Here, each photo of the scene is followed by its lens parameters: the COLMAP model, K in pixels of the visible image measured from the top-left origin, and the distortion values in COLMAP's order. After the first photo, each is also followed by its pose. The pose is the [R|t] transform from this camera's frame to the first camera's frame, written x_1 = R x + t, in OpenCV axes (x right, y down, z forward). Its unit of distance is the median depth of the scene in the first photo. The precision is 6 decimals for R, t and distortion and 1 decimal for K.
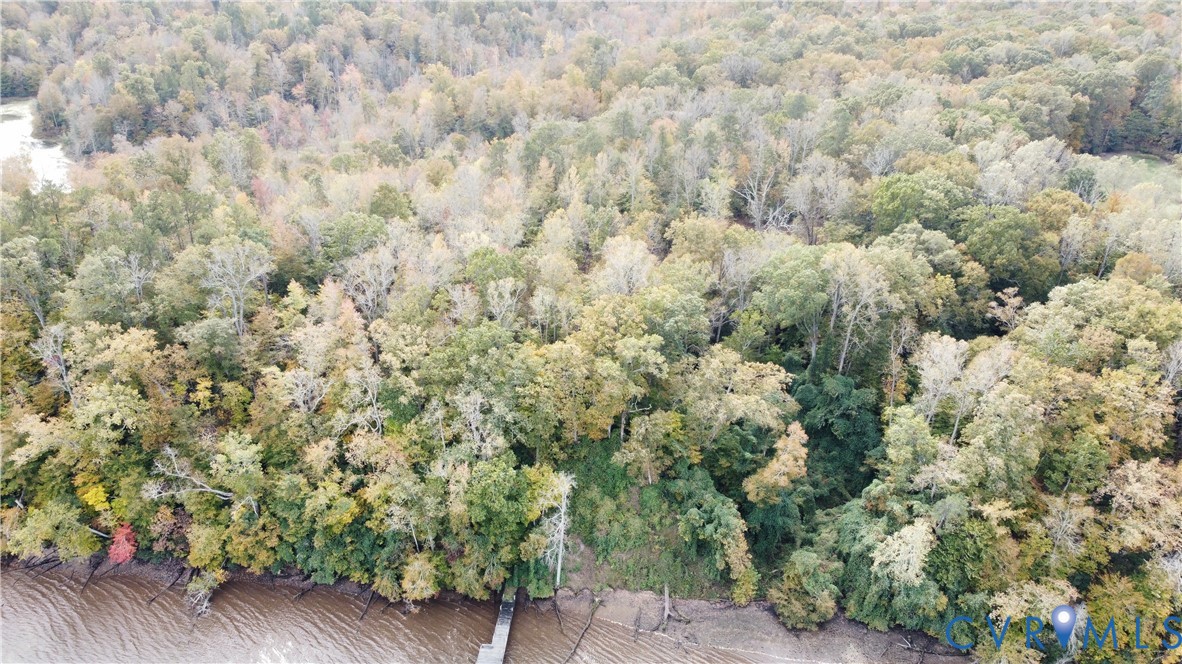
lens RADIAL K [[896.1, 0, 592.3], [0, 896.1, 330.6], [0, 0, 1]] dist [-0.001329, 0.003671]
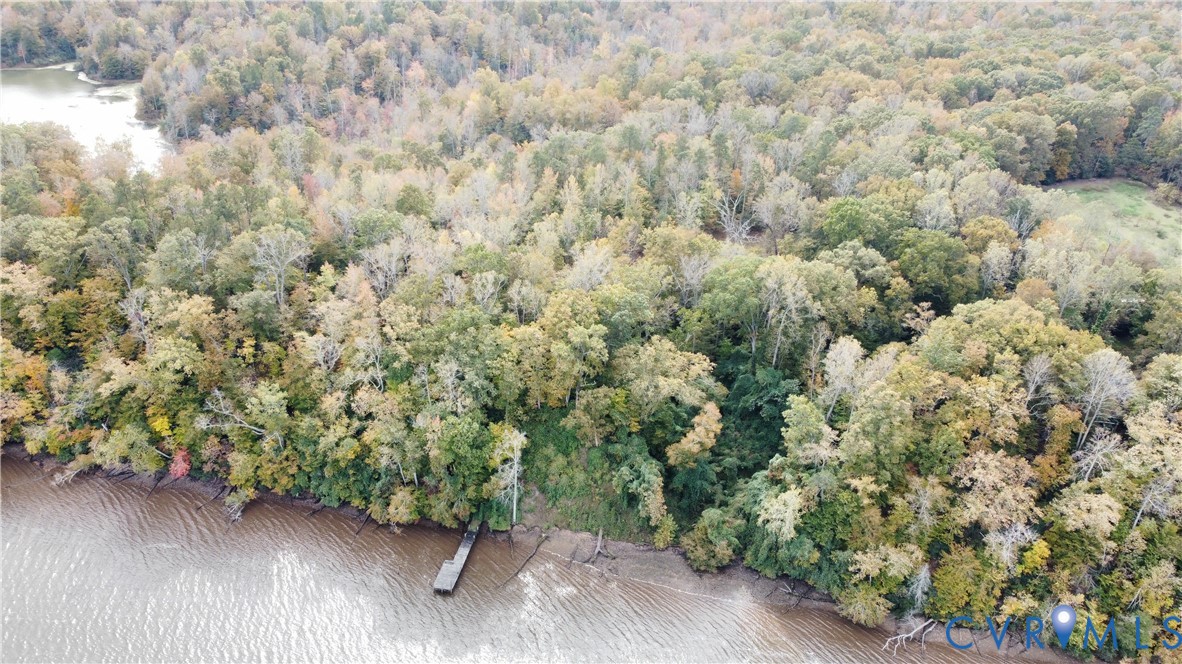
lens RADIAL K [[896.1, 0, 592.7], [0, 896.1, 330.9], [0, 0, 1]] dist [-0.001329, 0.003671]
pose [[0.994755, 0.059387, -0.083275, 0.154199], [-0.057800, 0.998100, 0.021336, -0.011459], [0.084384, -0.016411, 0.996298, -0.216481]]
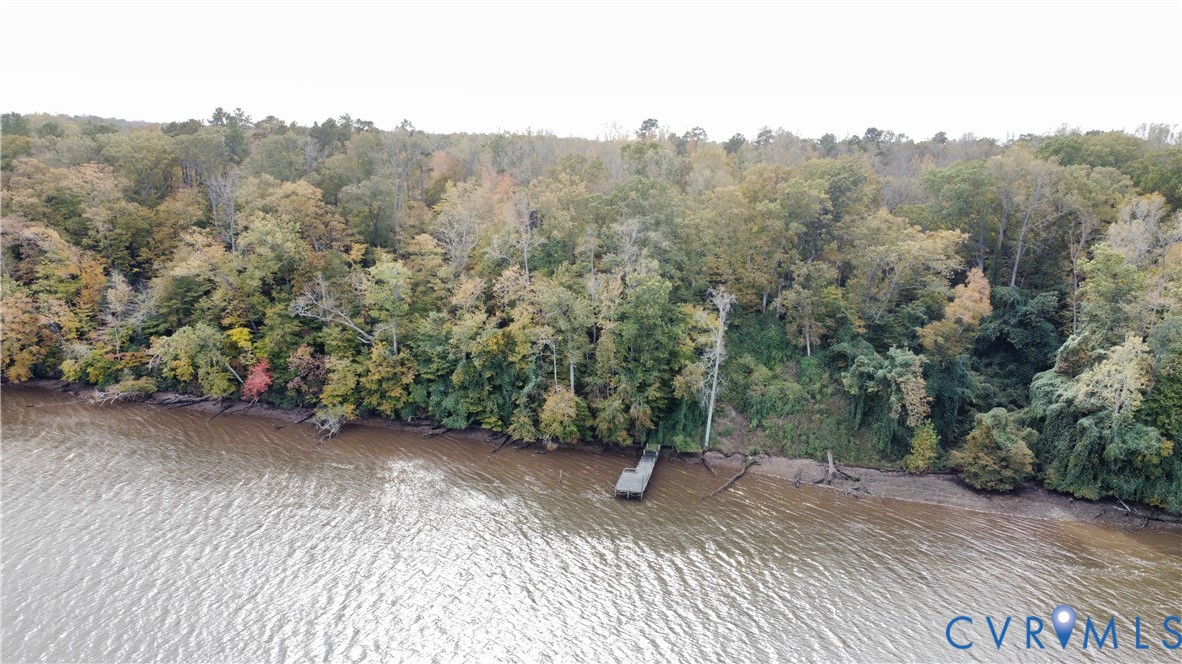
lens RADIAL K [[896.1, 0, 589.7], [0, 896.1, 334.6], [0, 0, 1]] dist [-0.001329, 0.003671]
pose [[0.992048, 0.042095, -0.118612, -0.052163], [-0.072578, 0.961271, -0.265877, 0.419560], [0.102826, 0.272372, 0.956682, 0.089235]]
